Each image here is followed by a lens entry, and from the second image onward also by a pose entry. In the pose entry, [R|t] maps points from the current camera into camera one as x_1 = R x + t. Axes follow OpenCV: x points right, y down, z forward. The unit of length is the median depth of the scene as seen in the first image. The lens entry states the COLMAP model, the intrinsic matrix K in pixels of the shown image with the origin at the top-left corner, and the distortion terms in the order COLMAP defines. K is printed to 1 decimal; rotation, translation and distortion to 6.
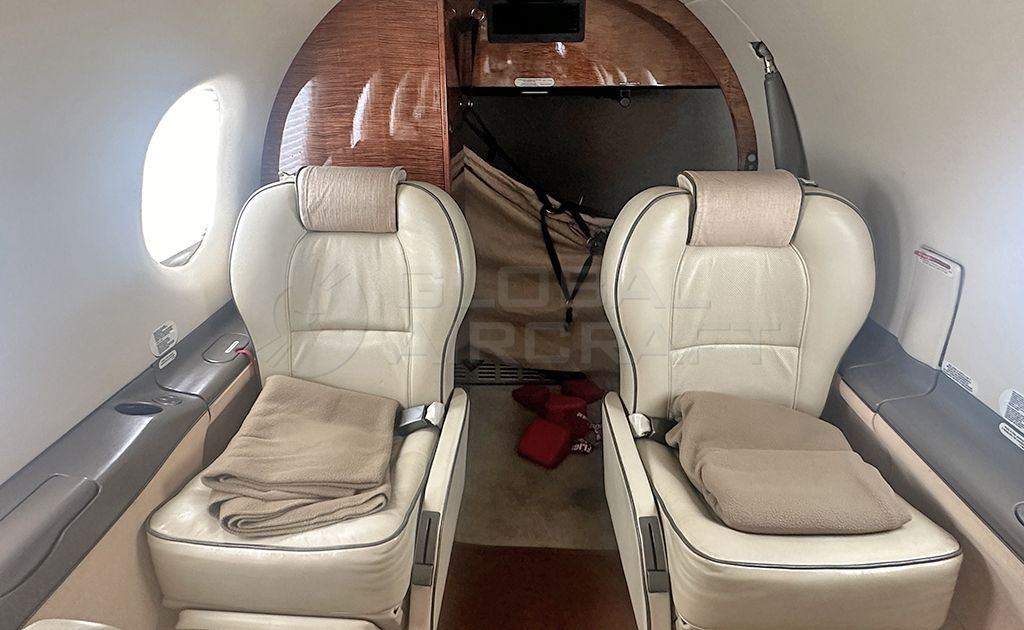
lens RADIAL K [[574.2, 0, 506.7], [0, 574.2, 277.4], [0, 0, 1]] dist [-0.004090, 0.001589]
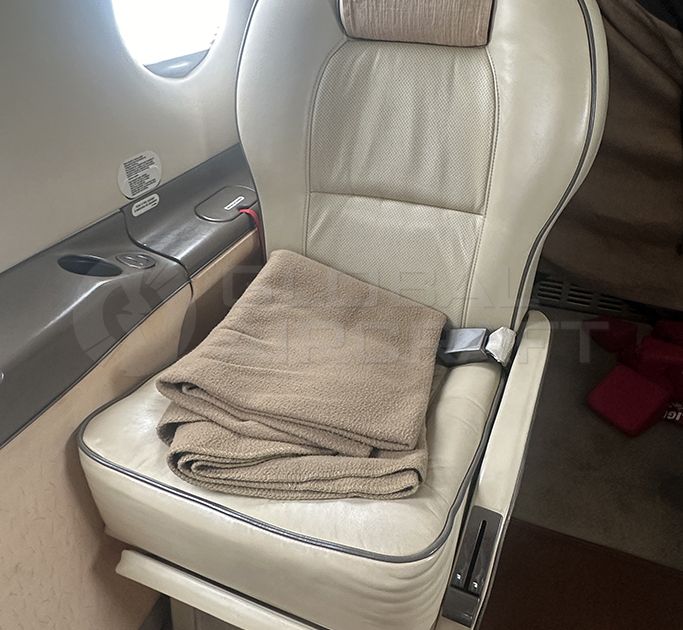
lens RADIAL K [[572.6, 0, 341.5], [0, 572.6, 315.0], [0, 0, 1]] dist [-0.004055, -0.007713]
pose [[0.935072, 0.182394, -0.303929, -0.114226], [-0.106042, 0.962125, 0.251140, 0.067734], [0.338224, -0.202604, 0.918997, 0.386287]]
